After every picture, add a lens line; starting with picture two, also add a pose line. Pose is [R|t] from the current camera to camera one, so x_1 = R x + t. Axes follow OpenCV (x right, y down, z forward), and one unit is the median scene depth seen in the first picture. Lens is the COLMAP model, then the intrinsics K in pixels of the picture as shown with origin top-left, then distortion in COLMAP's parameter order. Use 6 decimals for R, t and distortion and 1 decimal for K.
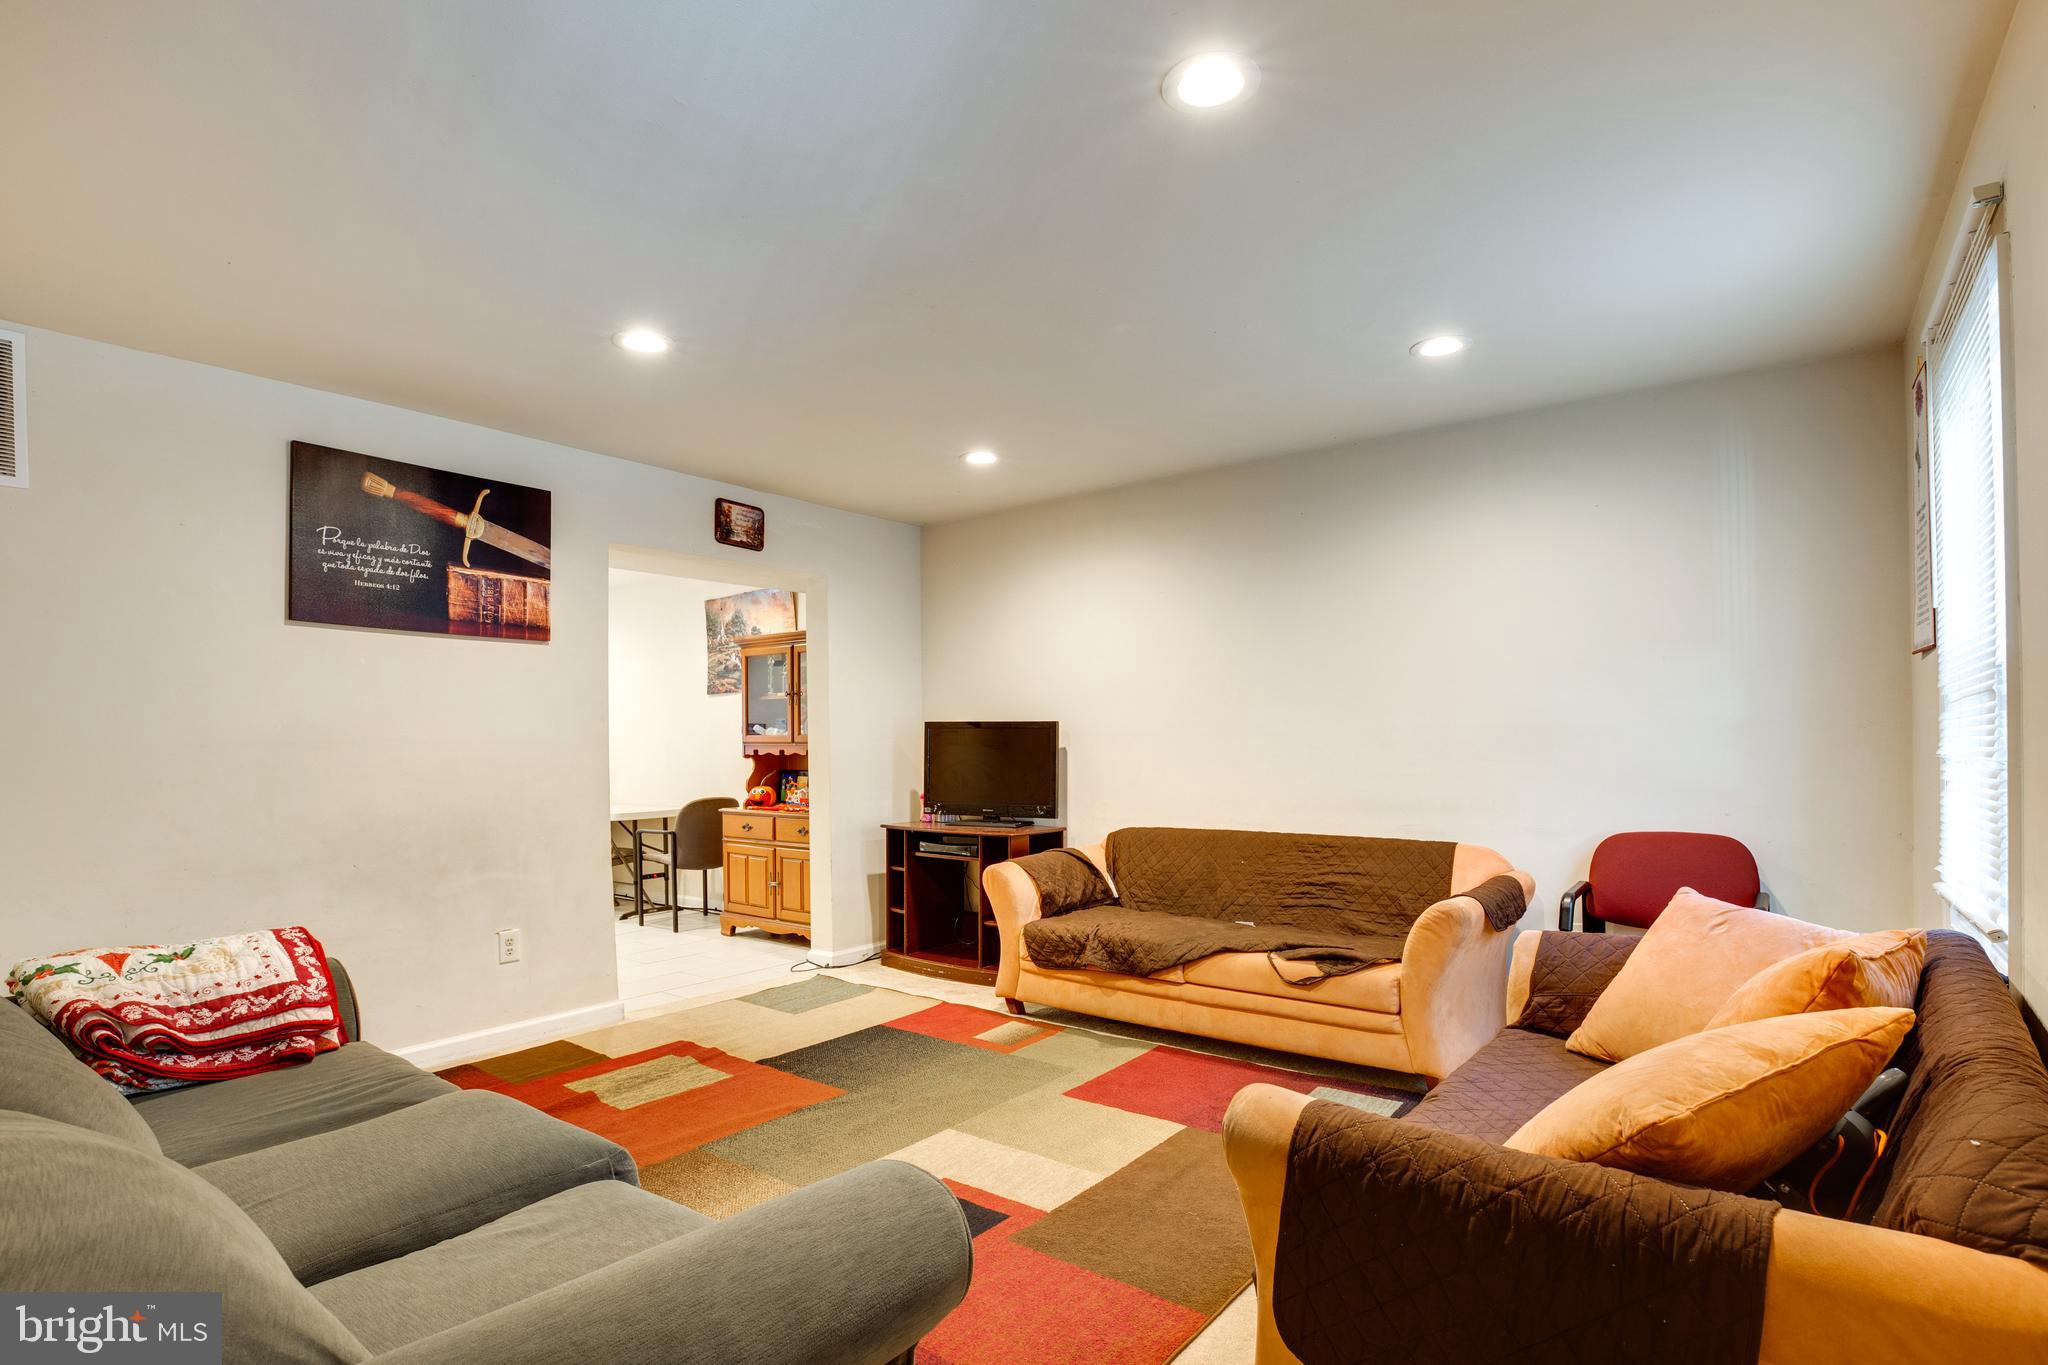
lens RADIAL K [[971.2, 0, 1033.8], [0, 971.2, 755.1], [0, 0, 1]] dist [-0.042598, 0.005886]
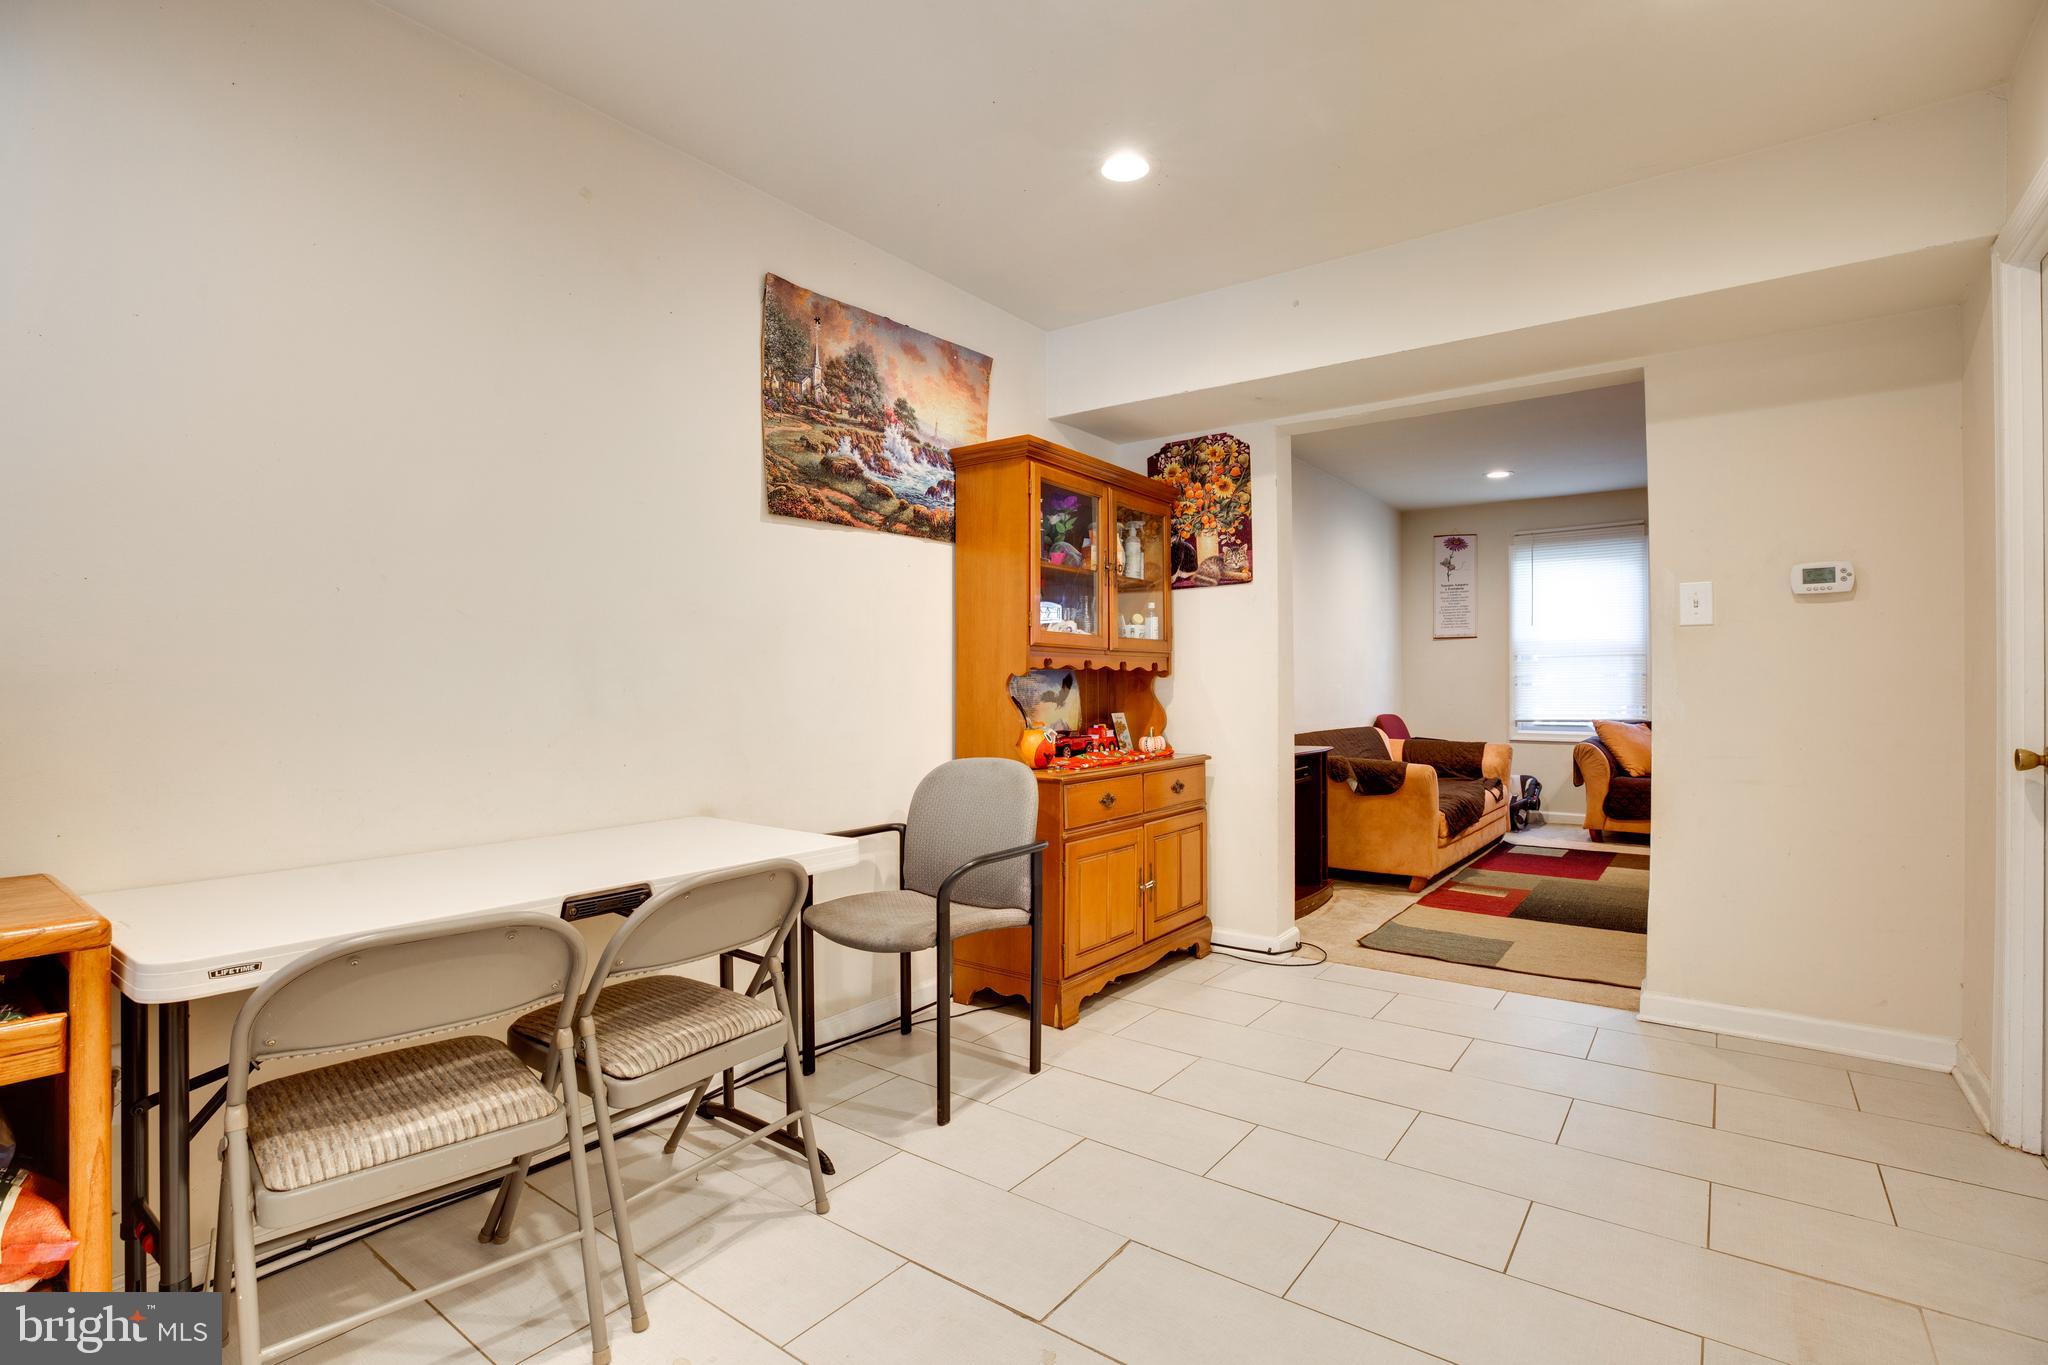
lens RADIAL K [[971.2, 0, 1042.2], [0, 971.2, 680.7], [0, 0, 1]] dist [-0.042598, 0.005886]
pose [[-0.013663, 0.017572, 0.999752, -0.798224], [0.019063, 0.999668, -0.017310, 0.014875], [-0.999725, 0.018822, -0.013994, 0.986310]]
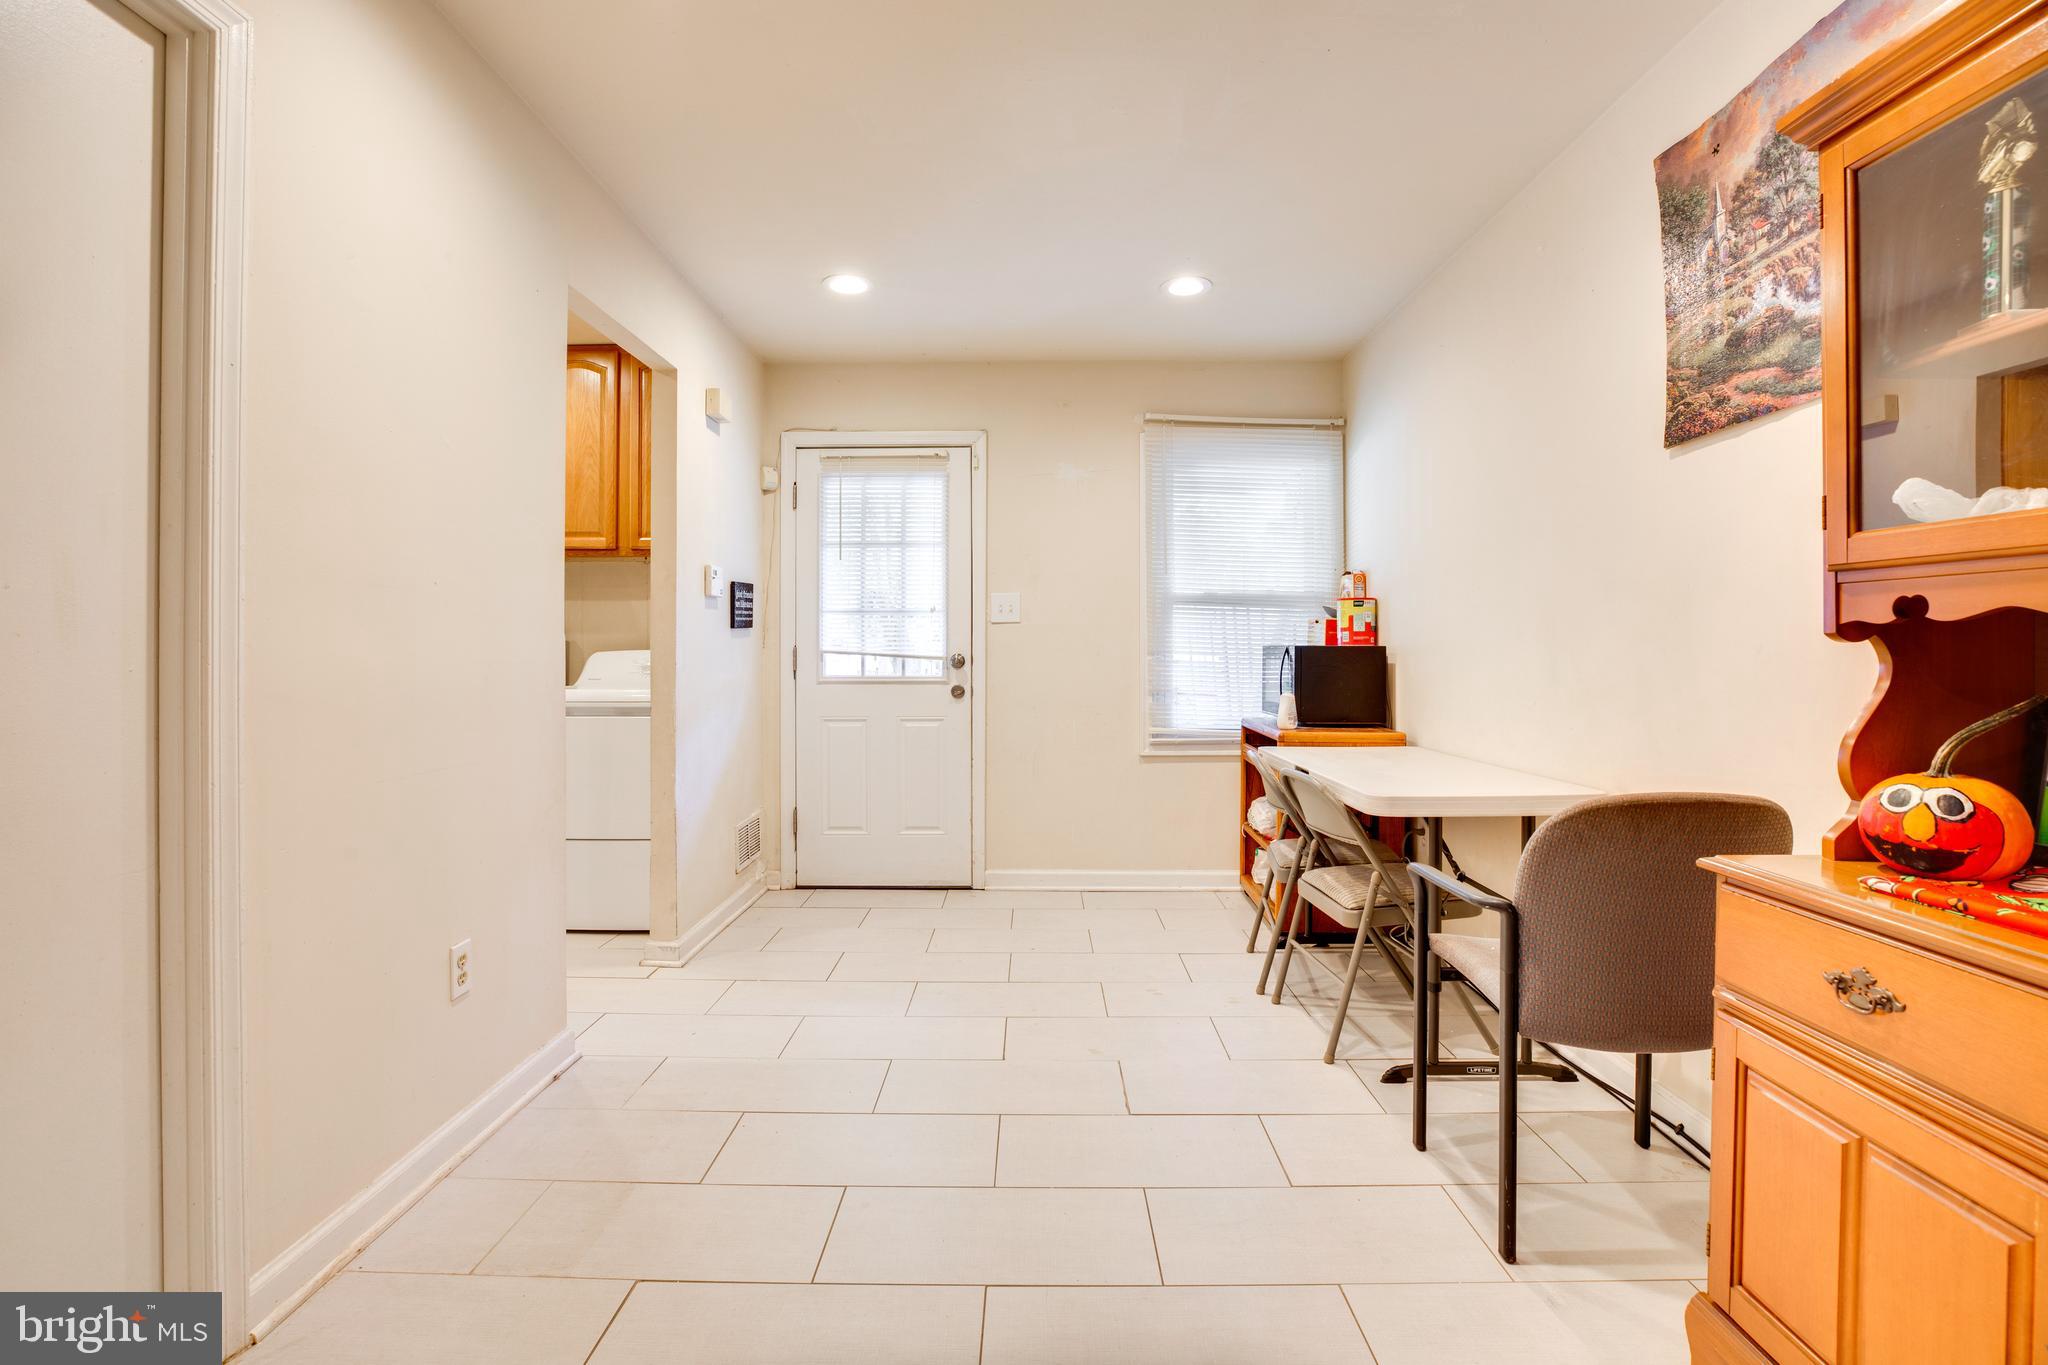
lens RADIAL K [[971.2, 0, 1019.6], [0, 971.2, 650.4], [0, 0, 1]] dist [-0.042598, 0.005886]
pose [[0.589845, 0.008607, -0.807471, -0.231693], [-0.020423, 0.999782, -0.004262, 0.010222], [0.807258, 0.019005, 0.589892, 0.711301]]
